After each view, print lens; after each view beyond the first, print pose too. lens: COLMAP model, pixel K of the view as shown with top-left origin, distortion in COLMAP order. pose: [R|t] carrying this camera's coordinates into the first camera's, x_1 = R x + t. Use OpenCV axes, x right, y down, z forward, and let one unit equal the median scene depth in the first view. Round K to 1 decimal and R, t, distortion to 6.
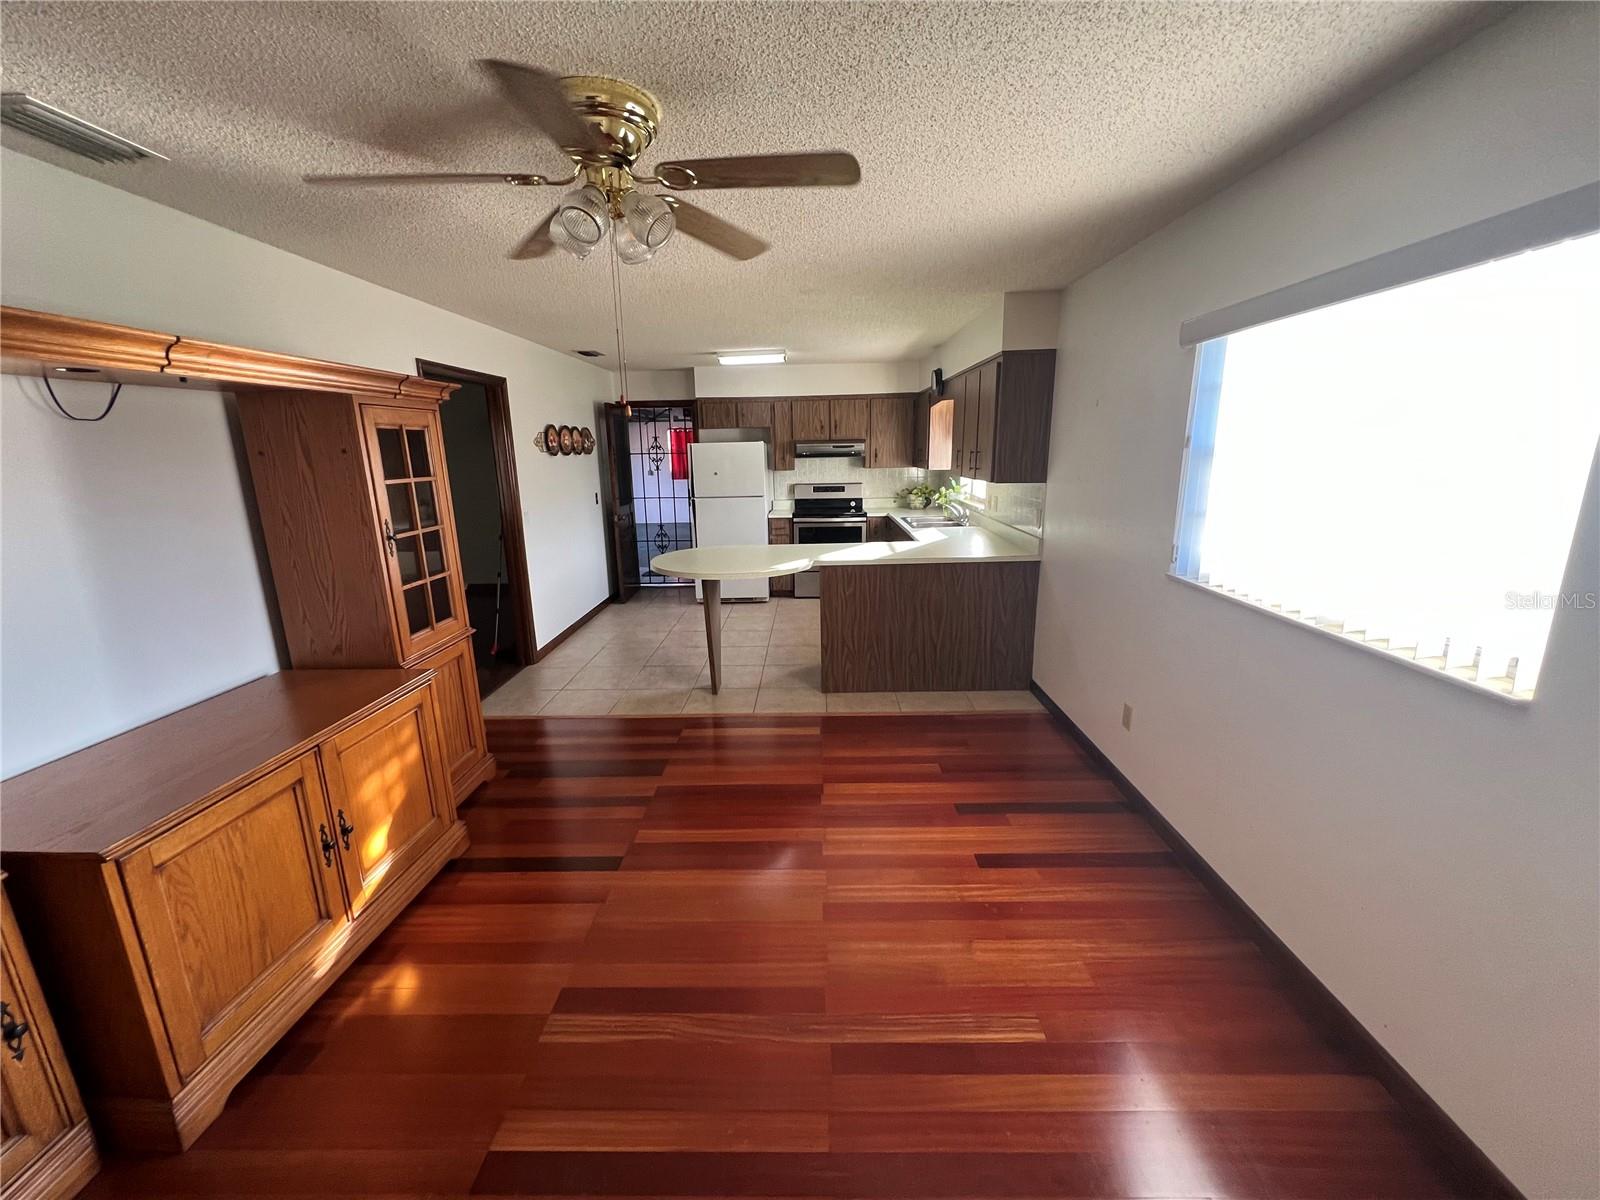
lens RADIAL K [[644.3, 0, 802.1], [0, 644.3, 601.8], [0, 0, 1]] dist [-0.000476, -0.000039]
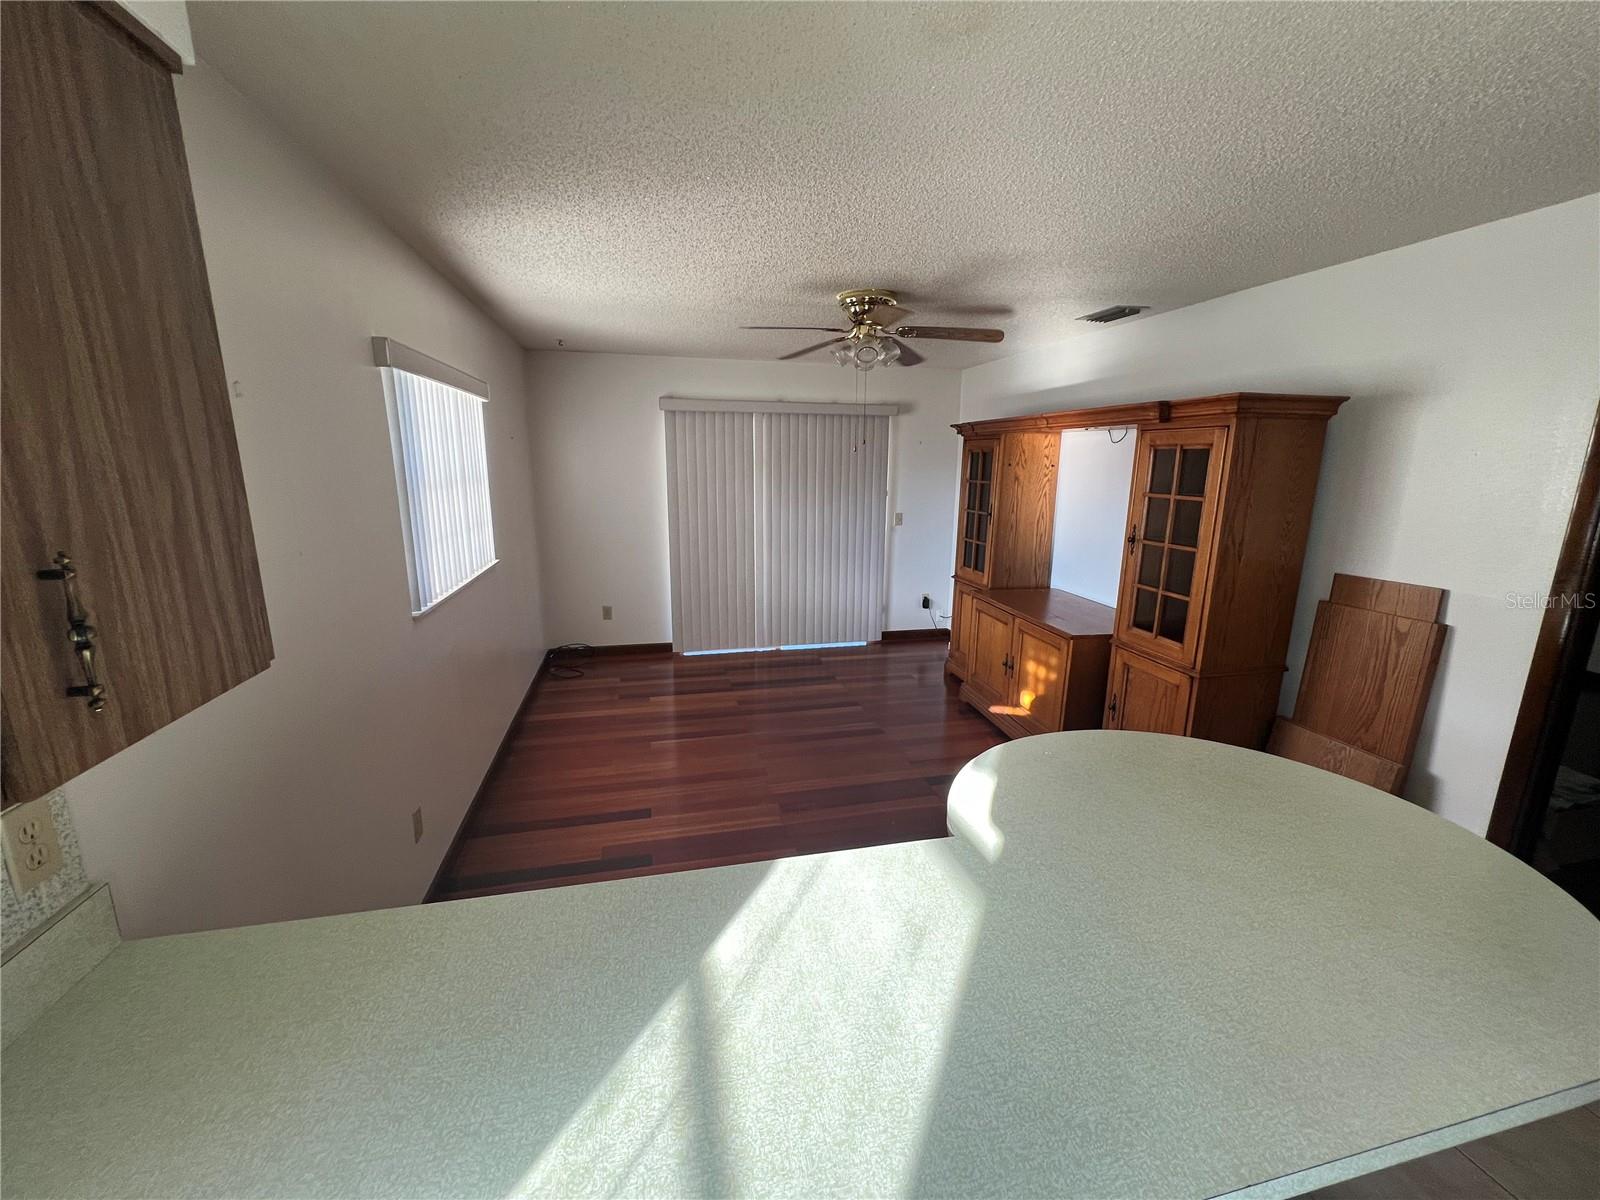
lens RADIAL K [[644.3, 0, 800.3], [0, 644.3, 590.4], [0, 0, 1]] dist [-0.000476, -0.000039]
pose [[-0.969636, 0.064498, -0.235895, 0.097303], [-0.042423, 0.905608, 0.421989, -0.190990], [0.240845, 0.419183, -0.875374, 0.749951]]
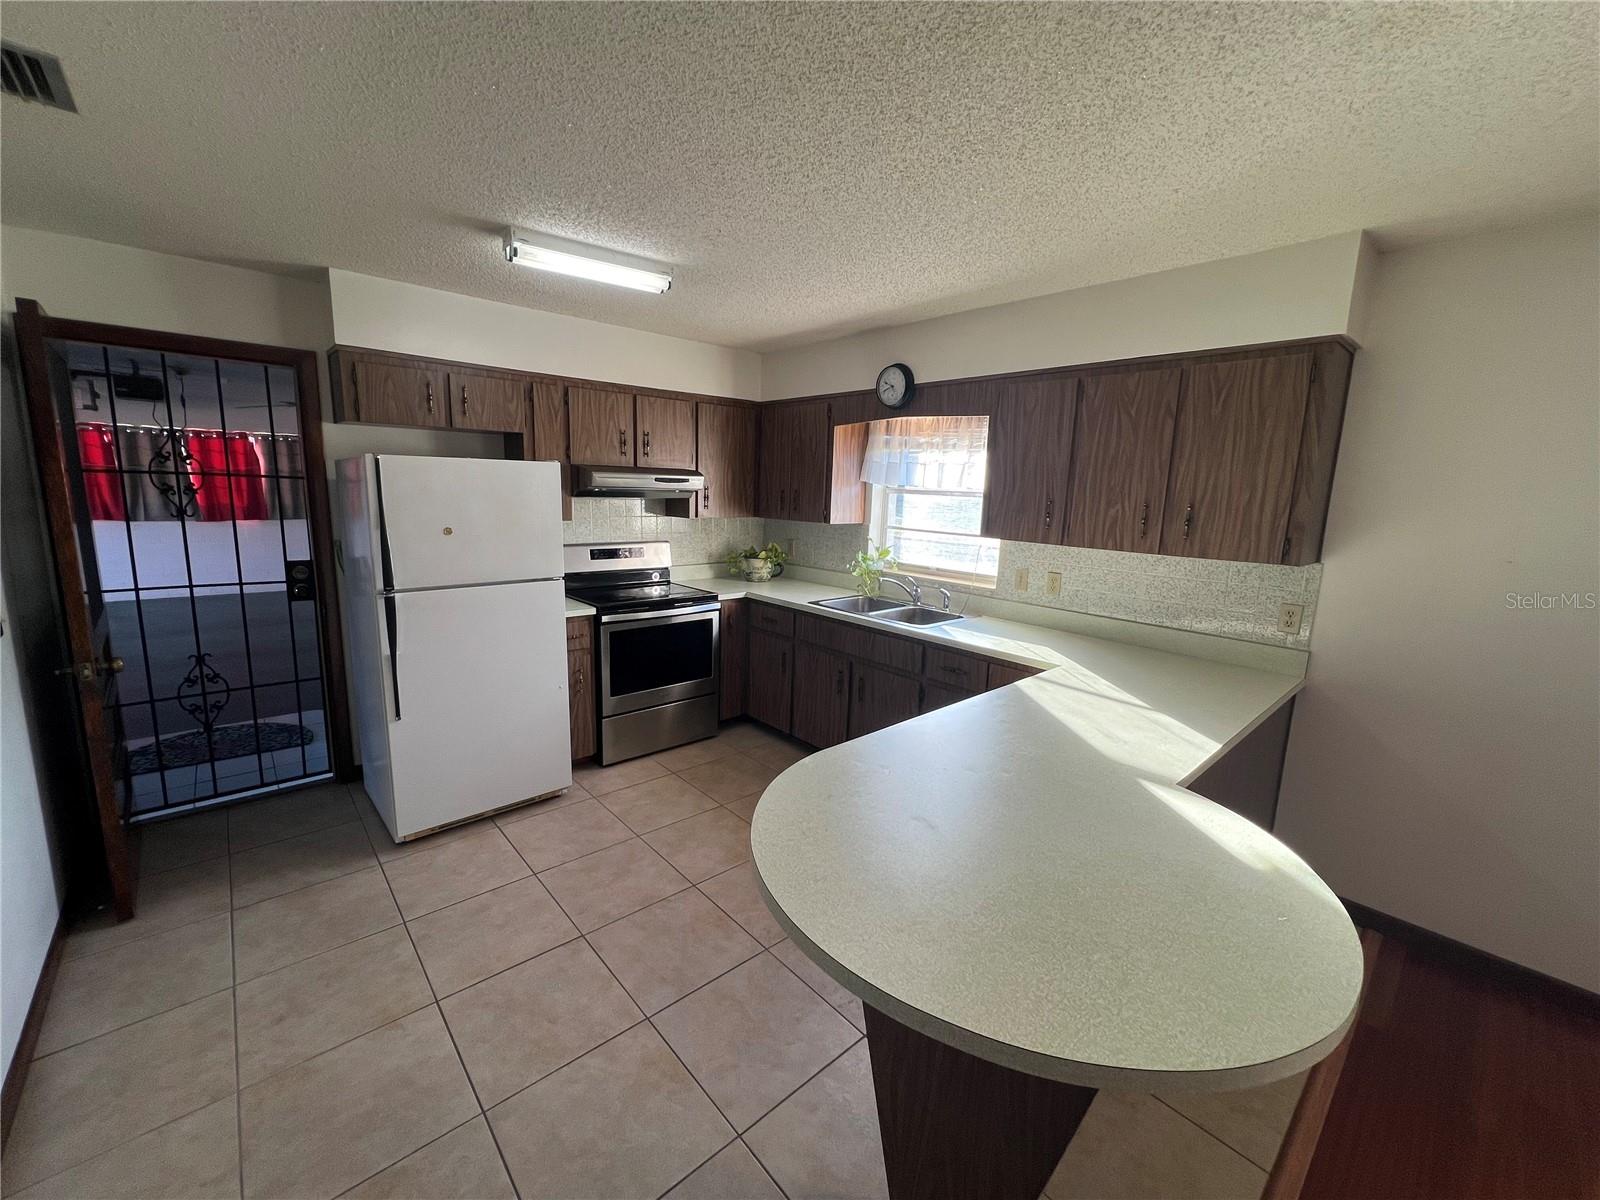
lens RADIAL K [[644.3, 0, 803.8], [0, 644.3, 600.9], [0, 0, 1]] dist [-0.000476, -0.000039]
pose [[0.725143, -0.079019, 0.684050, -0.249751], [0.116090, 0.993204, -0.008333, -0.121462], [-0.678742, 0.085454, 0.729388, 0.533275]]
